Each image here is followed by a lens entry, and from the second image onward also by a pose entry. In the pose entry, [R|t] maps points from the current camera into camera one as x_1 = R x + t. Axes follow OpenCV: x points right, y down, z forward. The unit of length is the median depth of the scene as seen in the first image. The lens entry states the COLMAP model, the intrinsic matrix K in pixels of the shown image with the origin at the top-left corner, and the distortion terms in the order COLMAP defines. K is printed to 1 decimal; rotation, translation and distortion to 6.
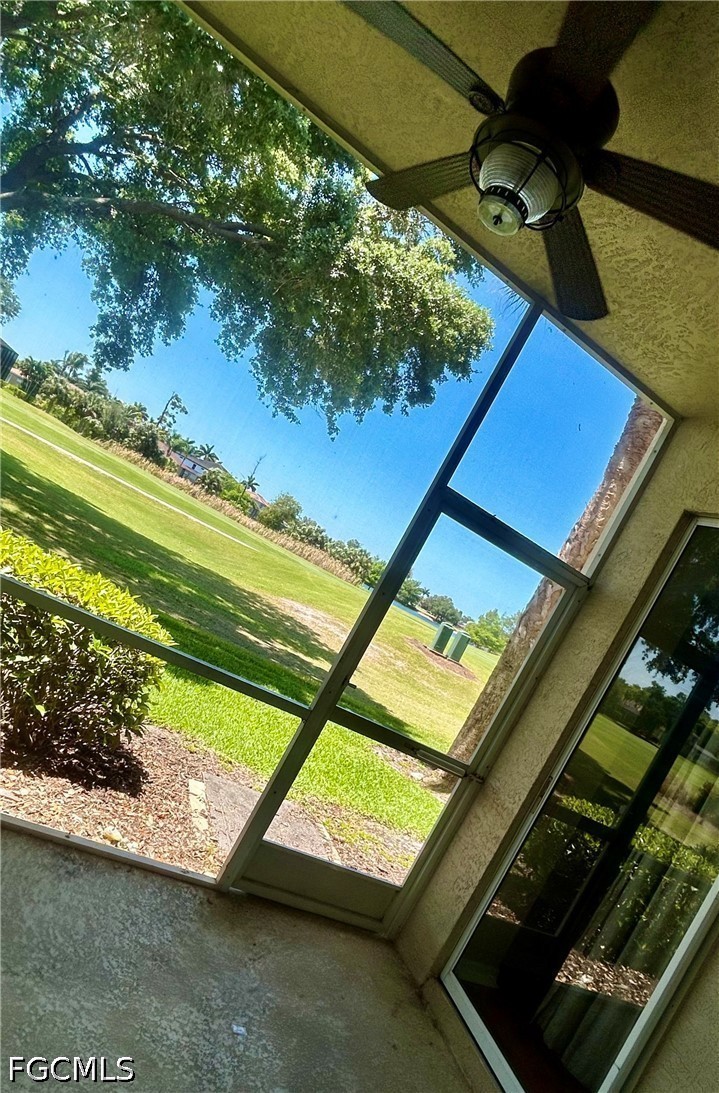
lens RADIAL K [[781.7, 0, 359.5], [0, 781.7, 546.5], [0, 0, 1]] dist [0.001578, -0.001129]
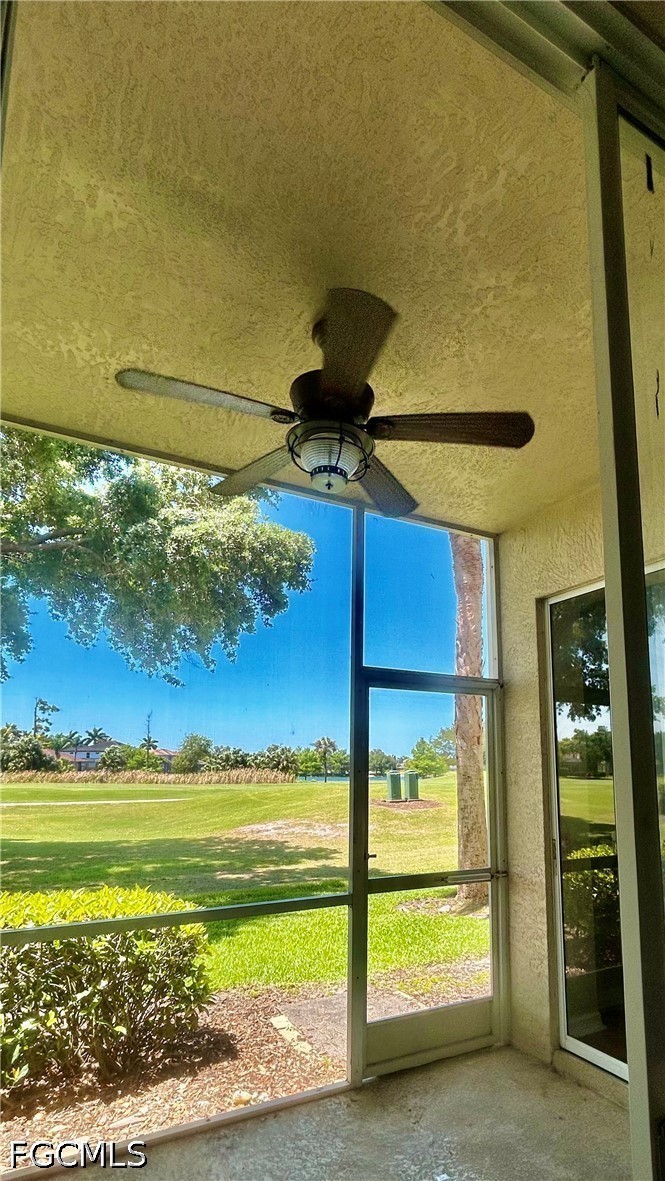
lens RADIAL K [[817.8, 0, 332.5], [0, 817.8, 590.5], [0, 0, 1]] dist [0.002599, -0.002935]
pose [[0.874549, -0.444891, 0.192967, -0.102323], [0.469999, 0.875619, -0.111322, -0.051321], [-0.119439, 0.188051, 0.974870, -0.215102]]
